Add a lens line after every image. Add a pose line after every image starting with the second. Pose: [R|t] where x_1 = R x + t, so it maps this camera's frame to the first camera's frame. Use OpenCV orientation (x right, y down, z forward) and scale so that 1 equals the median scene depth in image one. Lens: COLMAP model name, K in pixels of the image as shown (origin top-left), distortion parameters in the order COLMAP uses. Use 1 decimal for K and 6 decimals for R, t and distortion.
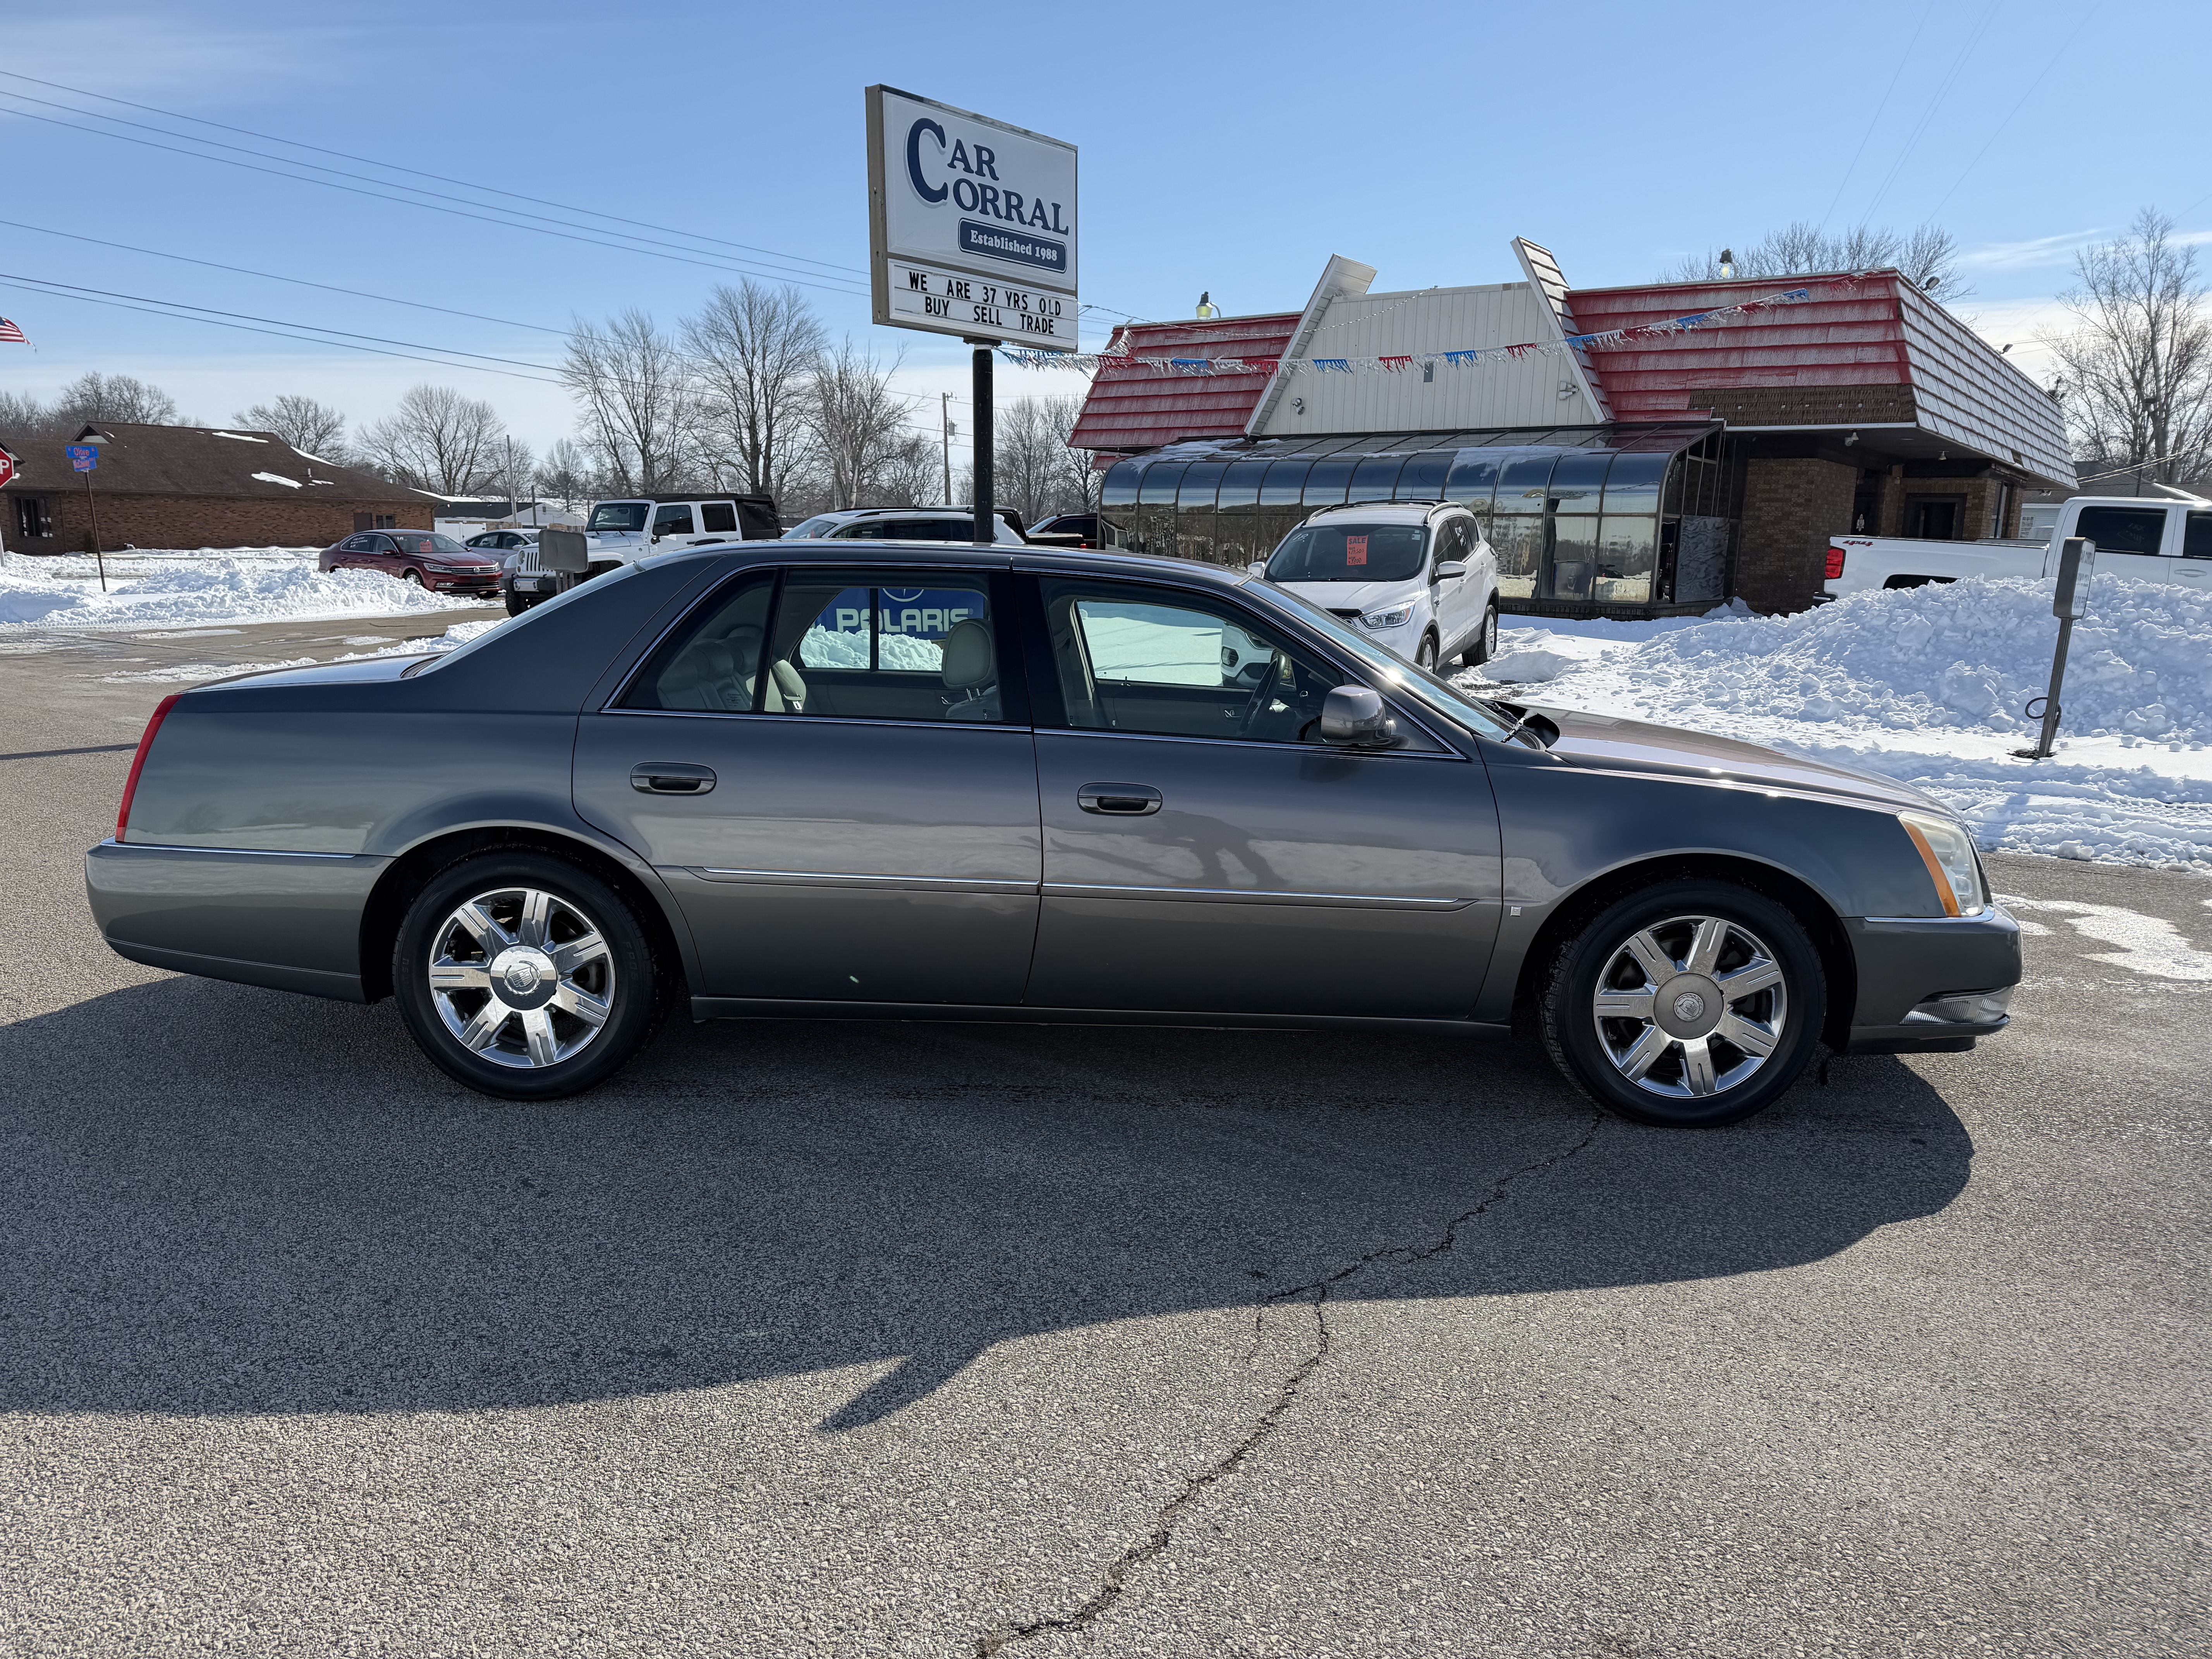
lens RADIAL K [[1529.4, 0, 1107.4], [0, 1529.4, 874.5], [0, 0, 1]] dist [0.059424, -0.105516]
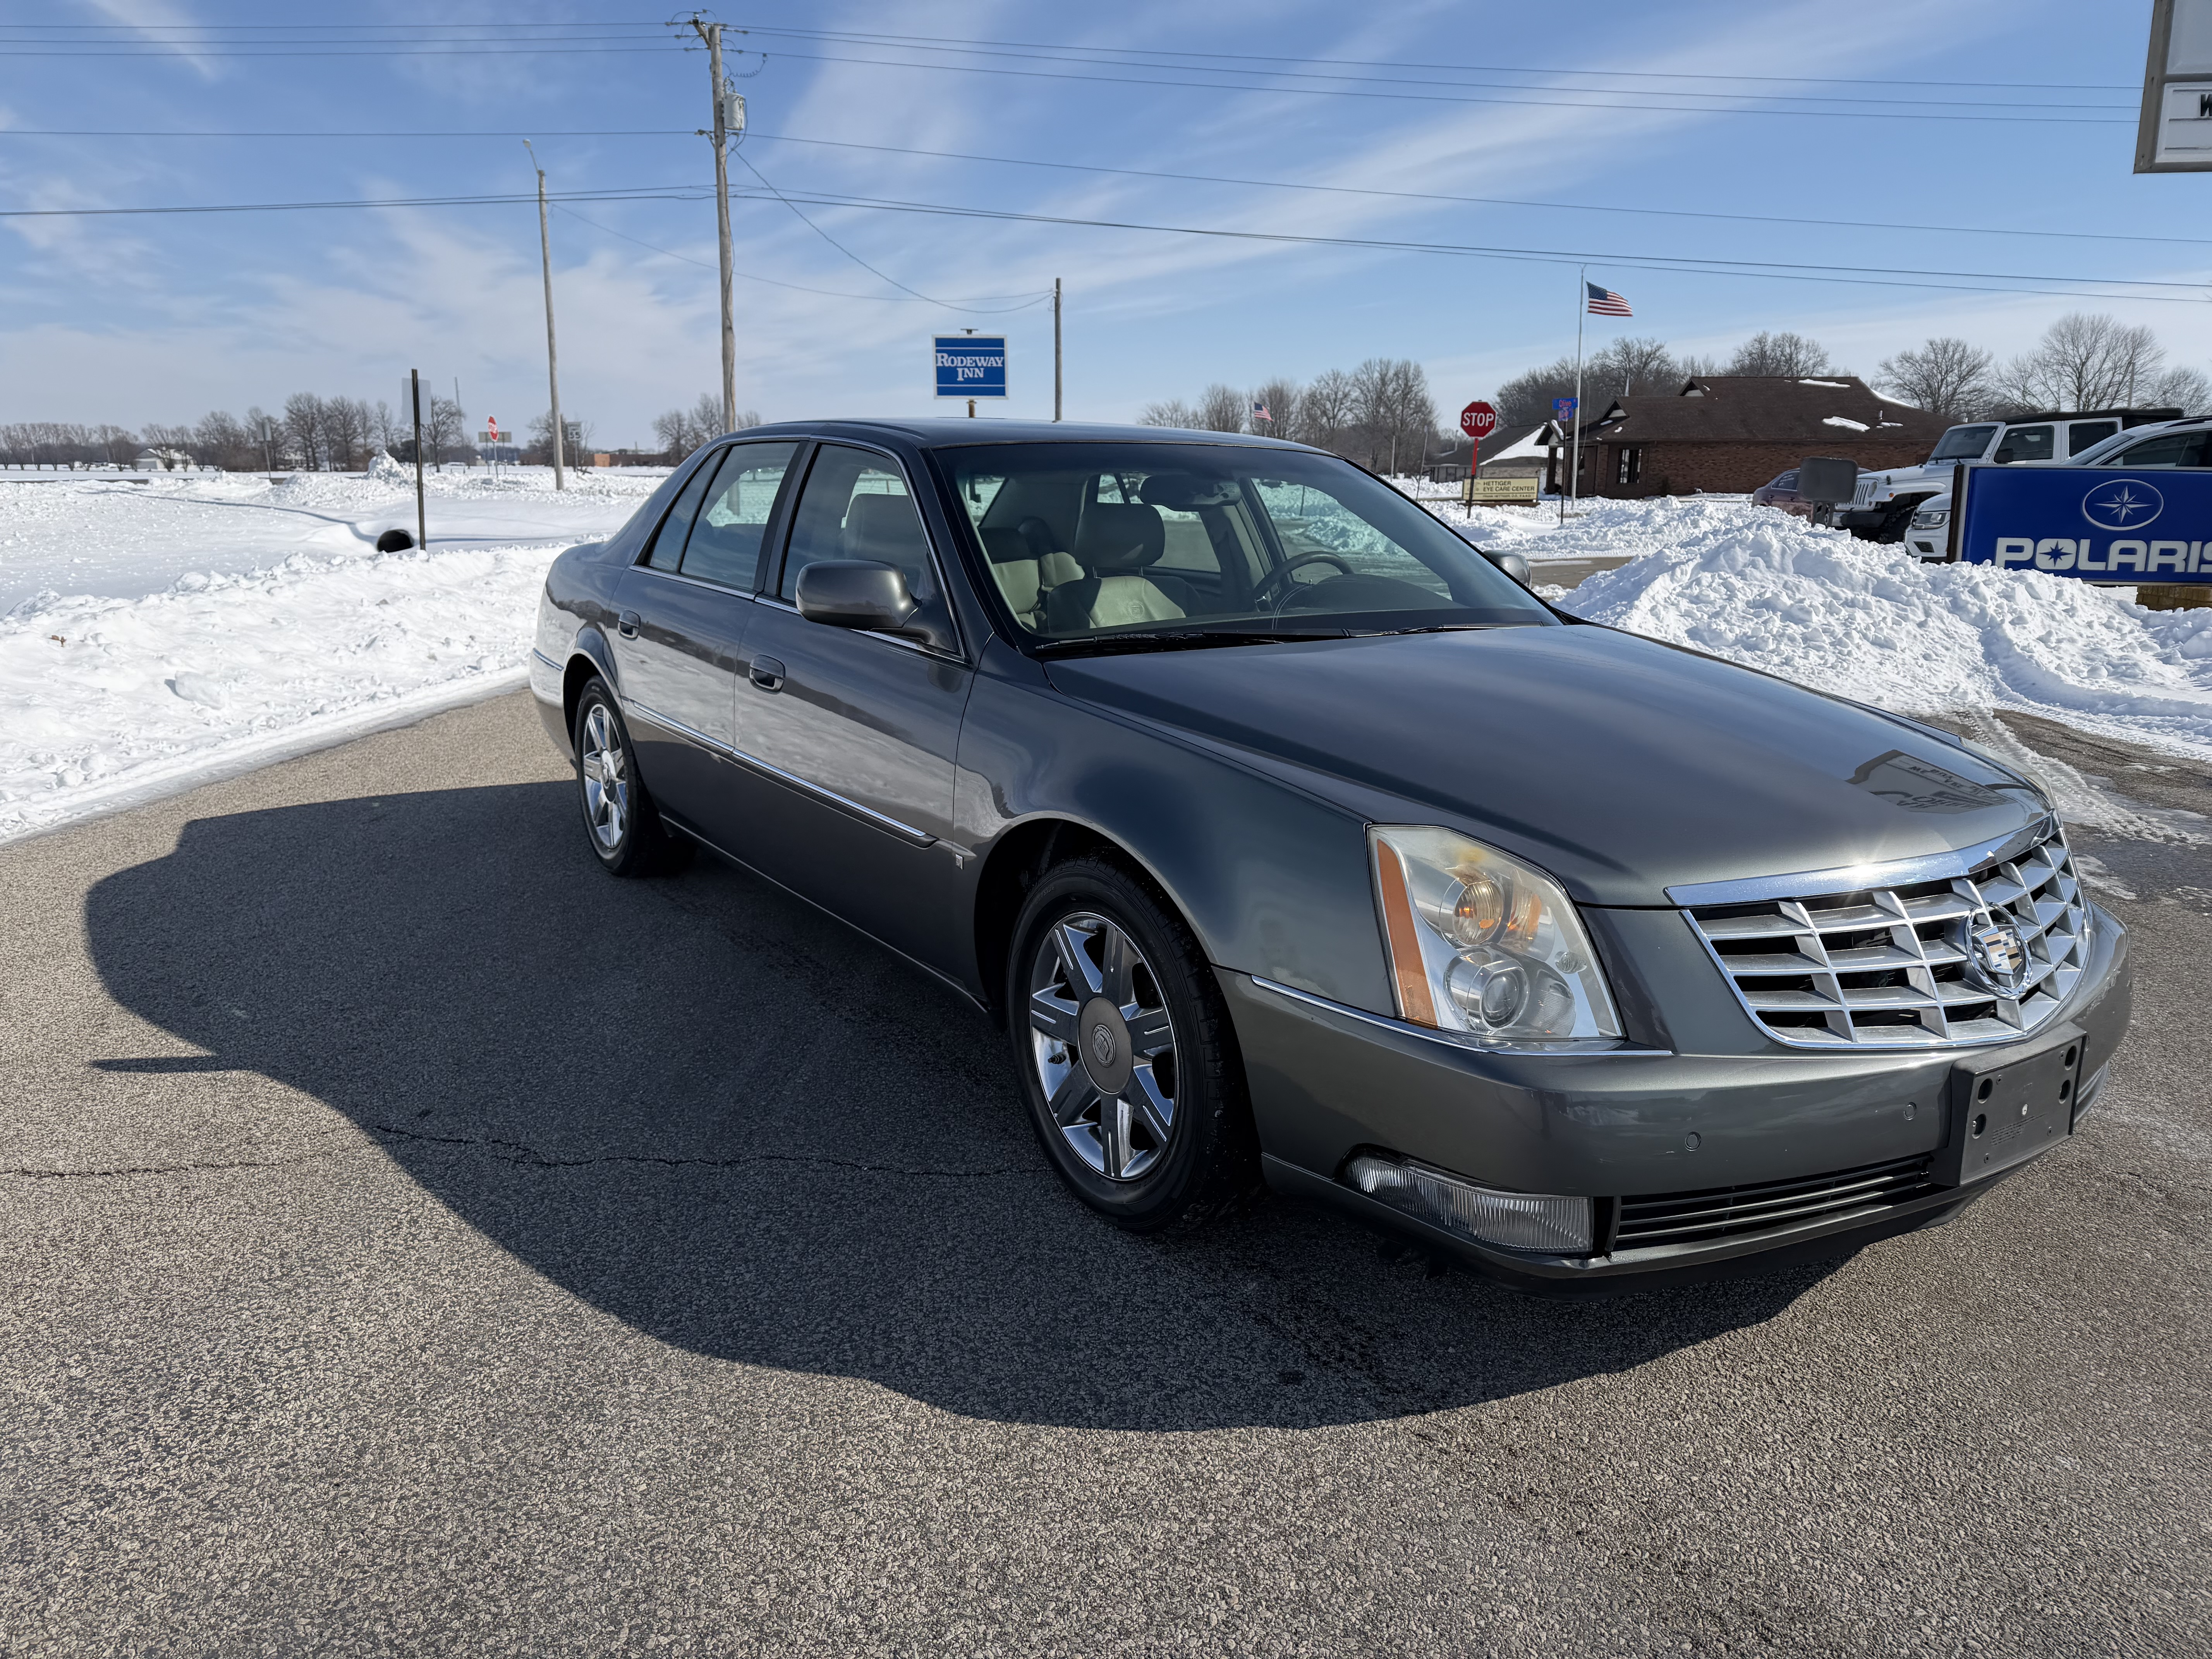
lens RADIAL K [[1561.2, 0, 1106.0], [0, 1561.2, 829.5], [0, 0, 1]] dist [-0.007721, -0.002558]
pose [[0.568934, 0.158945, -0.806877, 0.112195], [-0.156821, 0.984109, 0.083283, -0.007888], [0.807293, 0.079153, 0.584819, 0.071825]]
